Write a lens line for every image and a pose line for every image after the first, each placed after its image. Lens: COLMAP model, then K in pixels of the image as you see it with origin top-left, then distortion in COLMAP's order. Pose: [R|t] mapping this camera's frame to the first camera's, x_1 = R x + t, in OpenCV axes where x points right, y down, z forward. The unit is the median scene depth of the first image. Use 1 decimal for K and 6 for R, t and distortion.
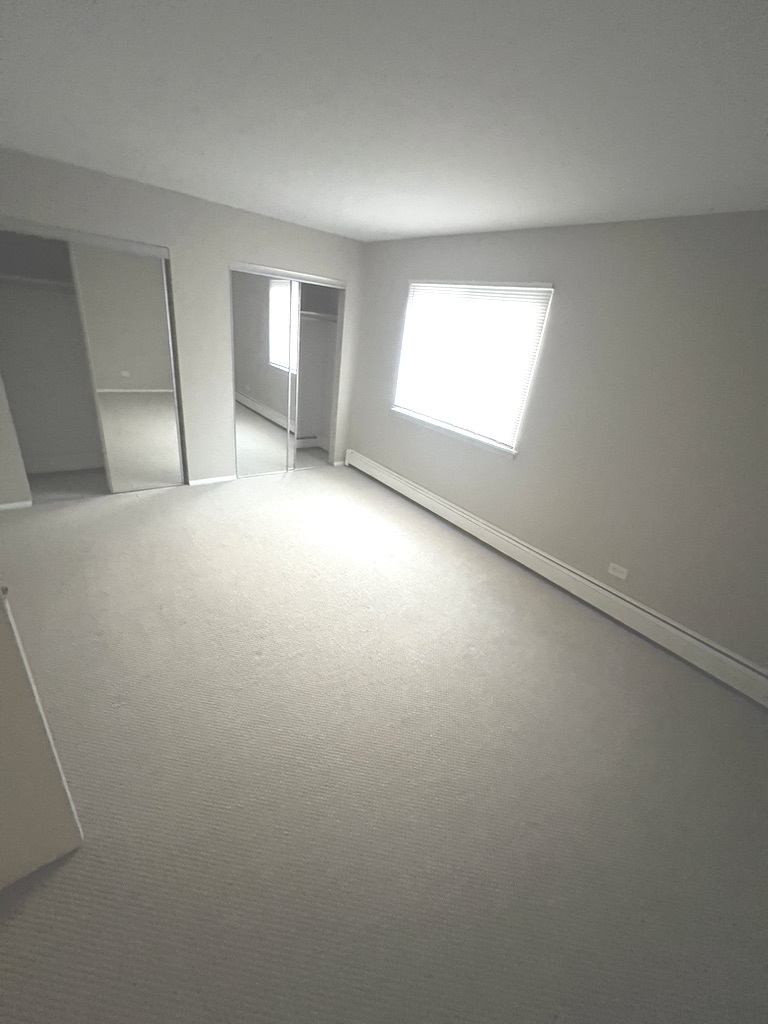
lens RADIAL K [[413.5, 0, 384.0], [0, 413.5, 512.0], [0, 0, 1]] dist [0.000040, 0.000023]
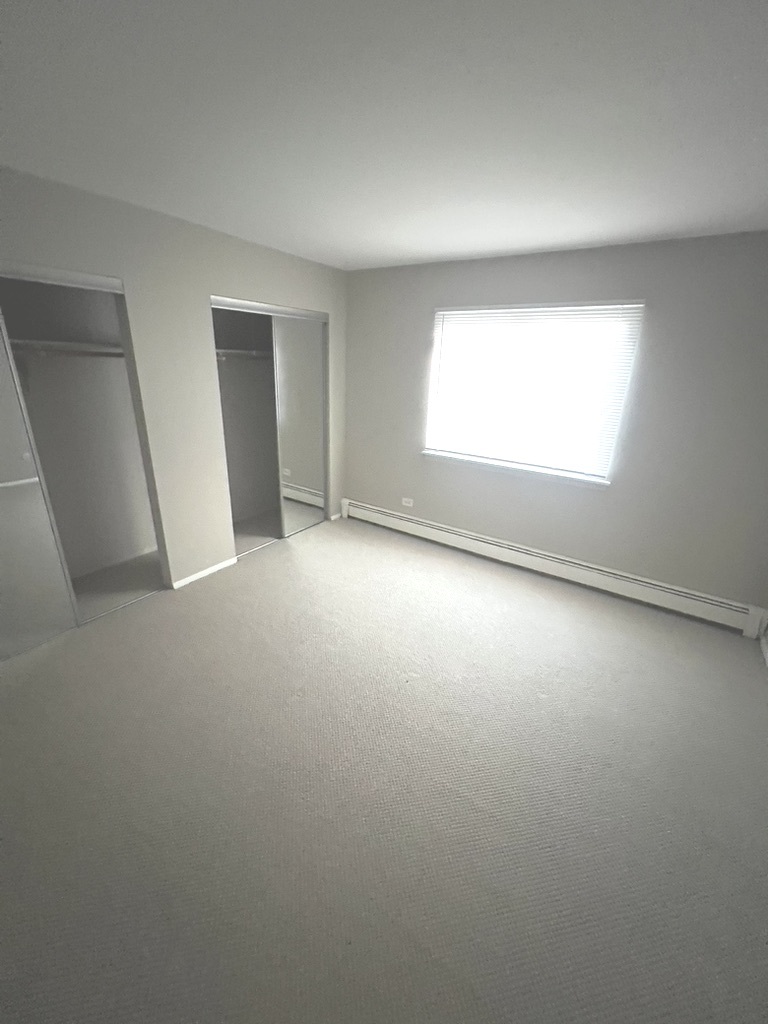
lens RADIAL K [[399.0, 0, 384.1], [0, 399.0, 505.5], [0, 0, 1]] dist [0.032748, 0.000001]
pose [[0.950994, -0.190126, 0.243849, -0.291993], [0.201984, 0.979086, -0.024346, -0.134583], [-0.234120, 0.072406, 0.969508, 0.199613]]
